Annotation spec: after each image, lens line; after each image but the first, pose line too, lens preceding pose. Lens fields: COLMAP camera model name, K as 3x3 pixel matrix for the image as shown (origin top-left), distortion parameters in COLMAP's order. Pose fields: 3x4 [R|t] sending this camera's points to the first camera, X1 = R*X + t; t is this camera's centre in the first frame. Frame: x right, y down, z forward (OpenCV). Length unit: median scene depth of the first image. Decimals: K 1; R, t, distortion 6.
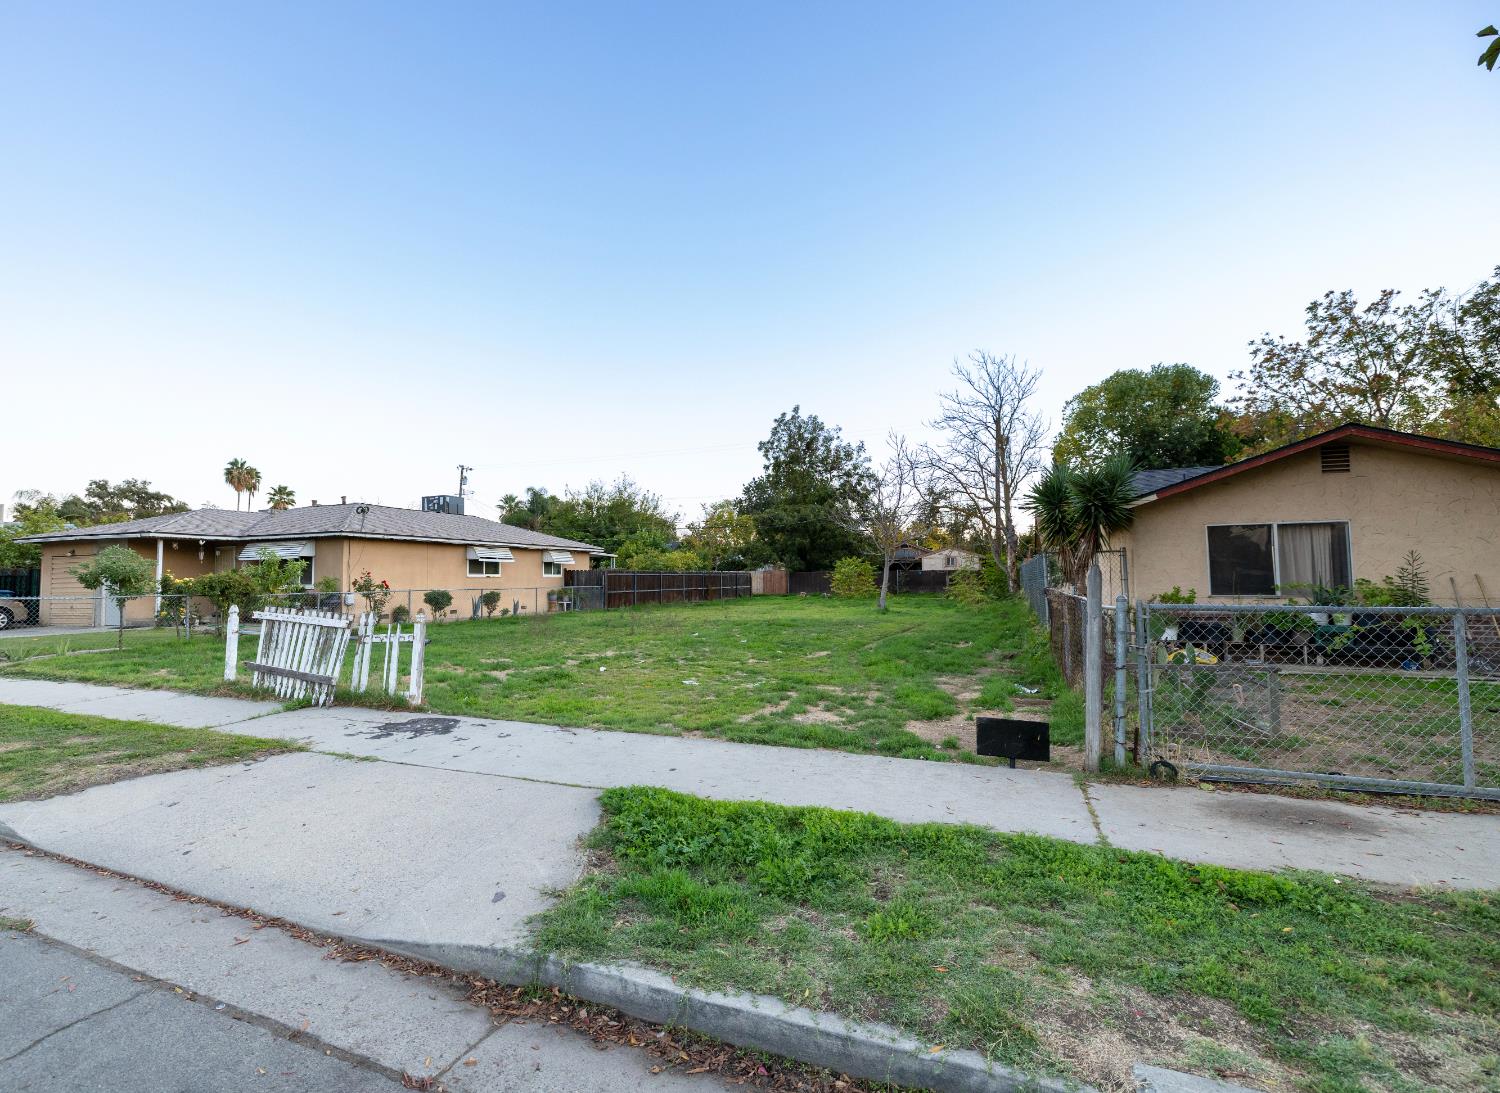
lens RADIAL K [[784.2, 0, 666.7], [0, 784.2, 527.1], [0, 0, 1]] dist [0.000816, -0.000007]
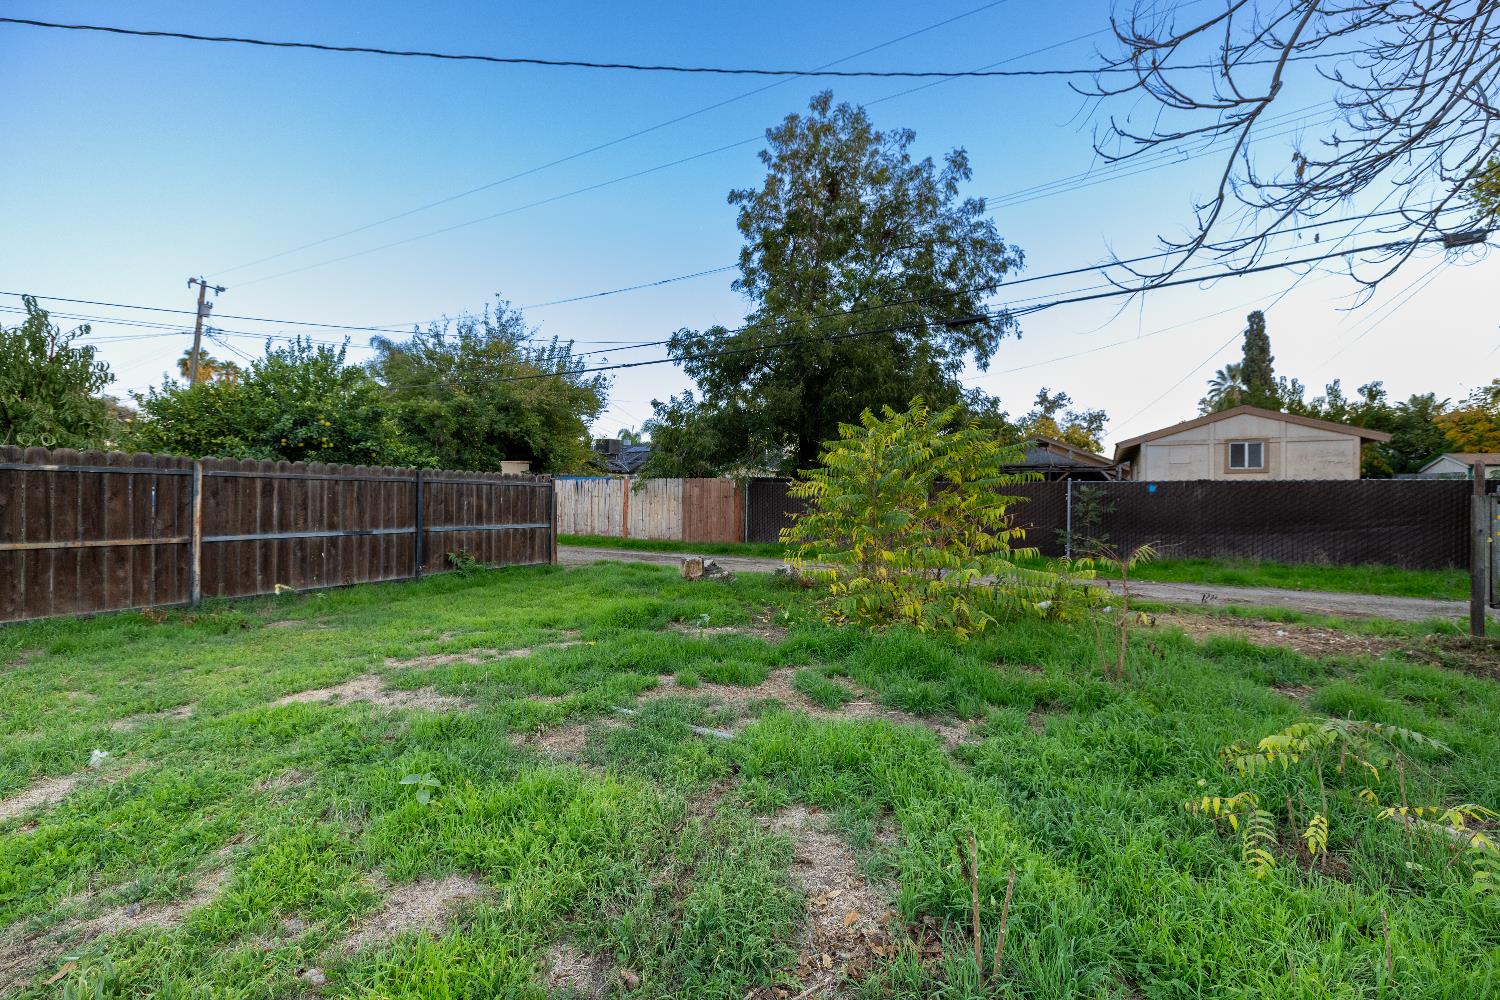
lens RADIAL K [[643.5, 0, 745.1], [0, 643.5, 497.4], [0, 0, 1]] dist [0.011705, -0.000374]
pose [[0.997583, 0.017786, -0.067167, 0.162302], [-0.013620, 0.997984, 0.061983, 0.042037], [0.068134, -0.060918, 0.995815, 0.649890]]
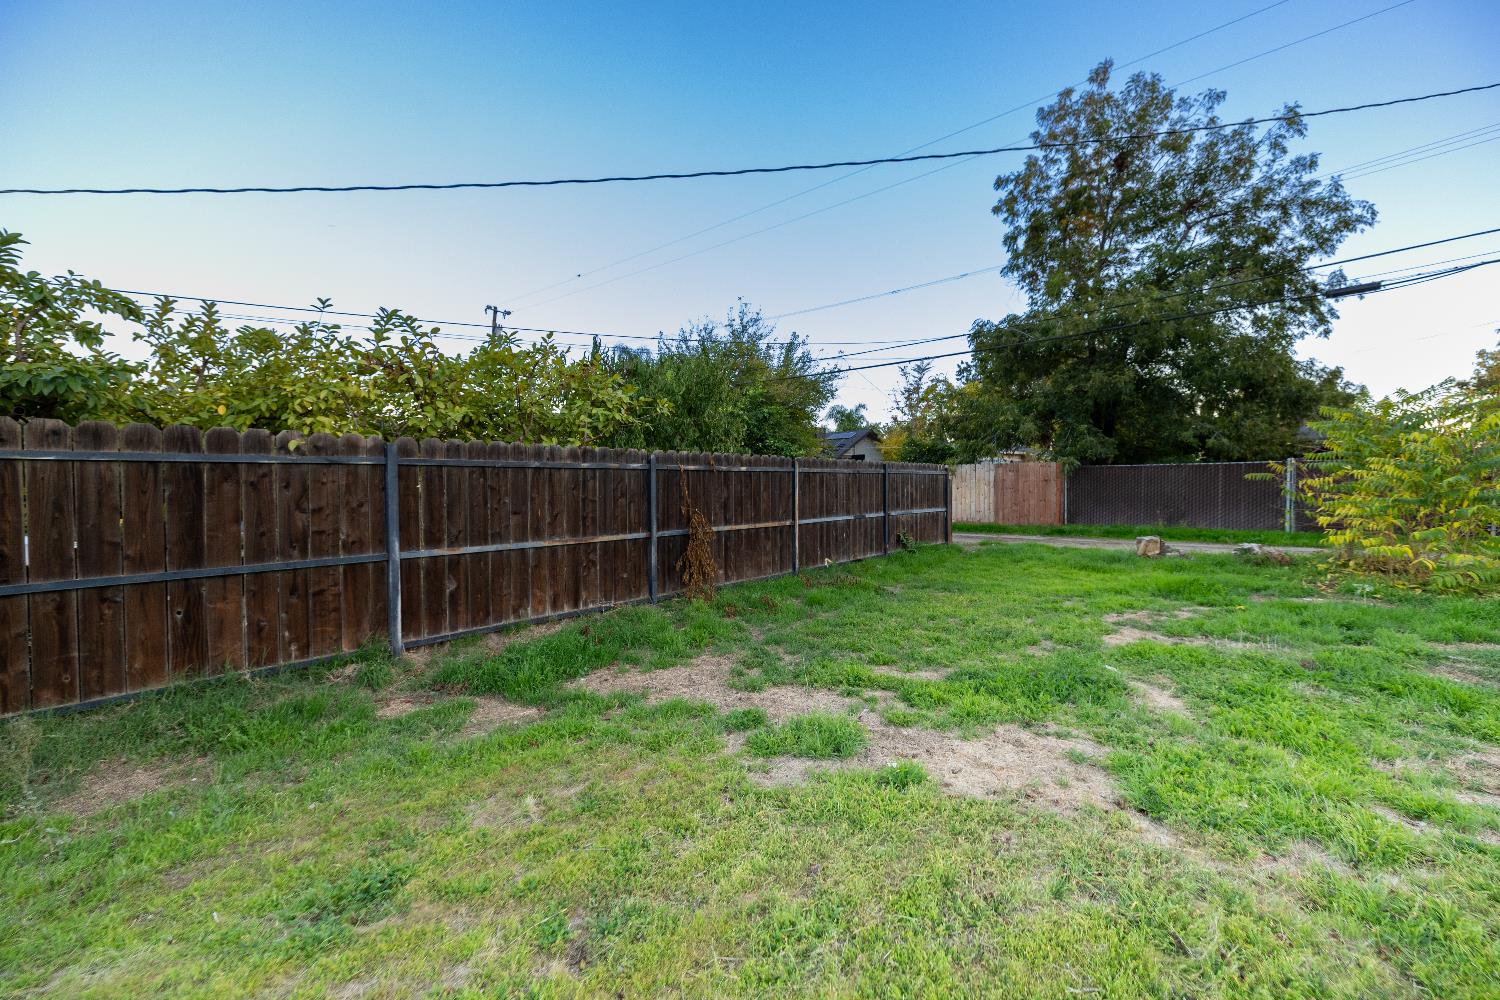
lens RADIAL K [[643.5, 0, 744.5], [0, 643.5, 502.1], [0, 0, 1]] dist [0.011705, -0.000374]
pose [[0.964455, 0.003476, -0.264224, 0.081610], [0.021334, 0.995625, 0.090970, 0.039656], [0.263384, -0.093373, 0.960162, 0.612503]]
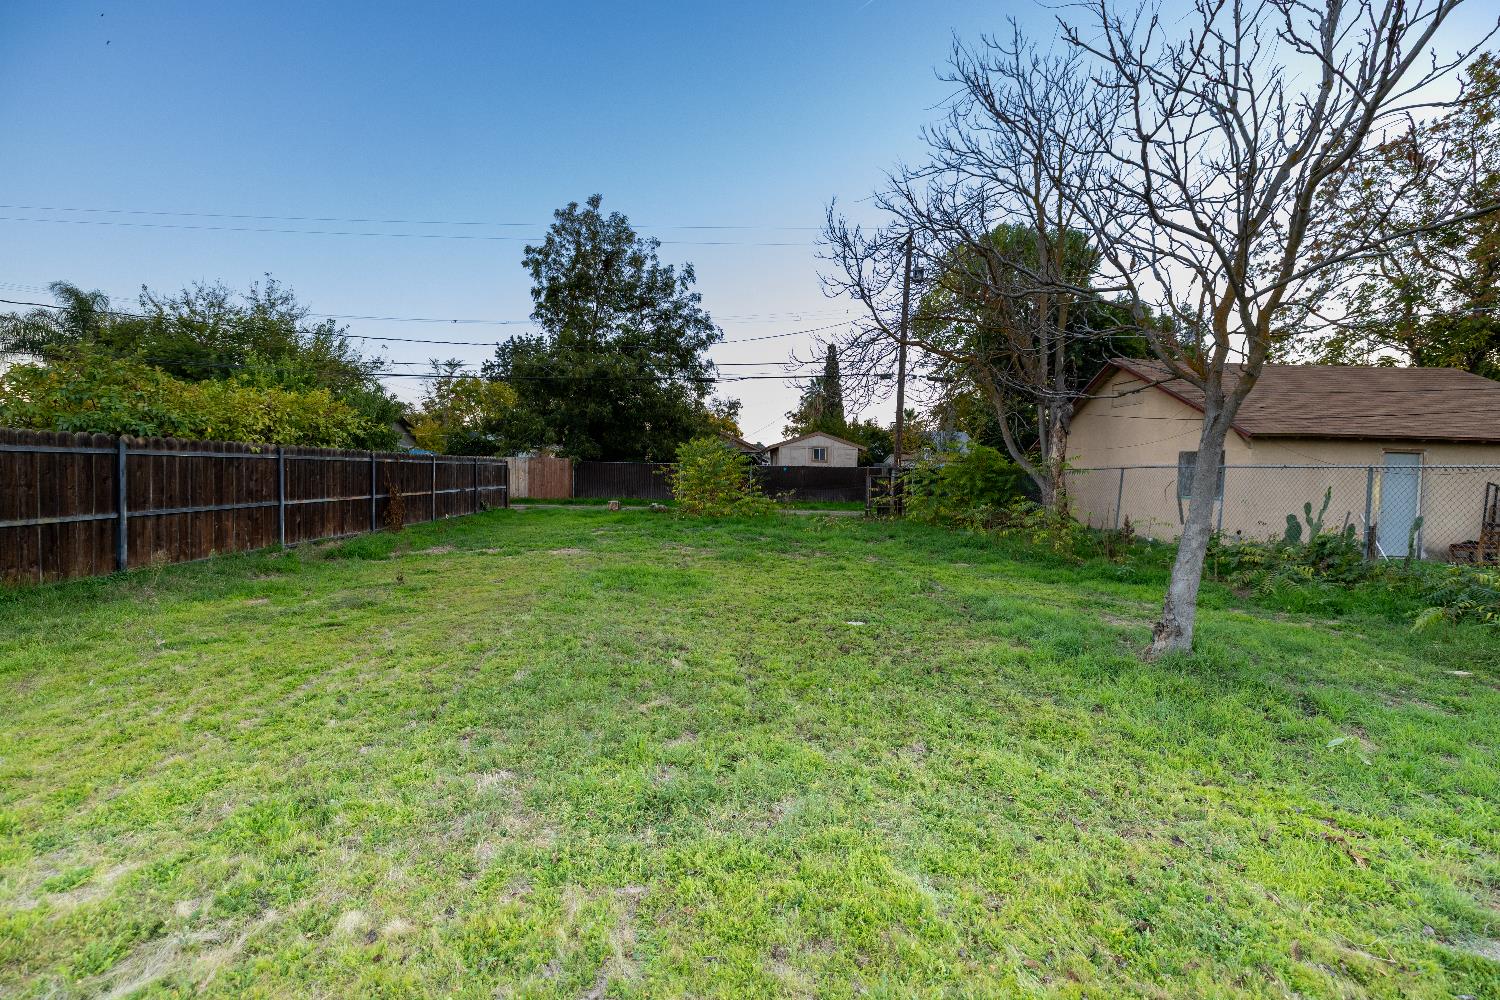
lens RADIAL K [[643.5, 0, 747.5], [0, 643.5, 498.7], [0, 0, 1]] dist [0.011705, -0.000374]
pose [[0.891451, 0.008333, 0.453041, 0.048174], [-0.059105, 0.993427, 0.098030, 0.027760], [-0.449246, -0.114166, 0.886084, 0.470710]]
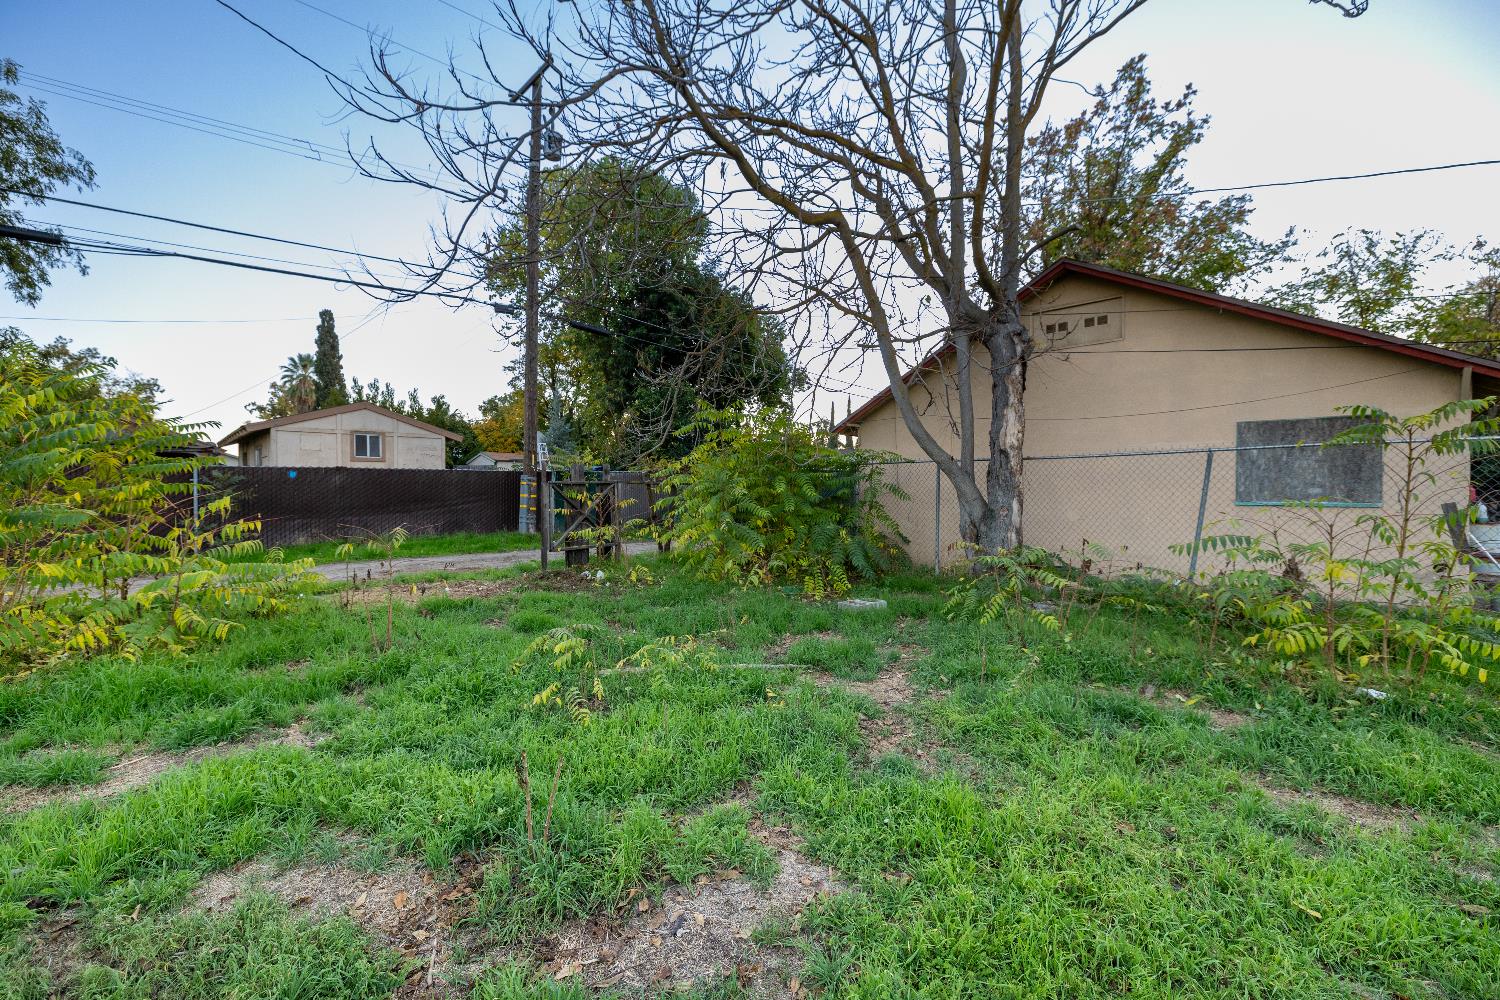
lens RADIAL K [[628.9, 0, 759.7], [0, 628.9, 496.7], [0, 0, 1]] dist [-0.004660, -0.000552]
pose [[0.344446, -0.006143, 0.938786, 0.139860], [-0.063082, 0.997567, 0.029673, 0.041962], [-0.936684, -0.069441, 0.343220, 0.654444]]
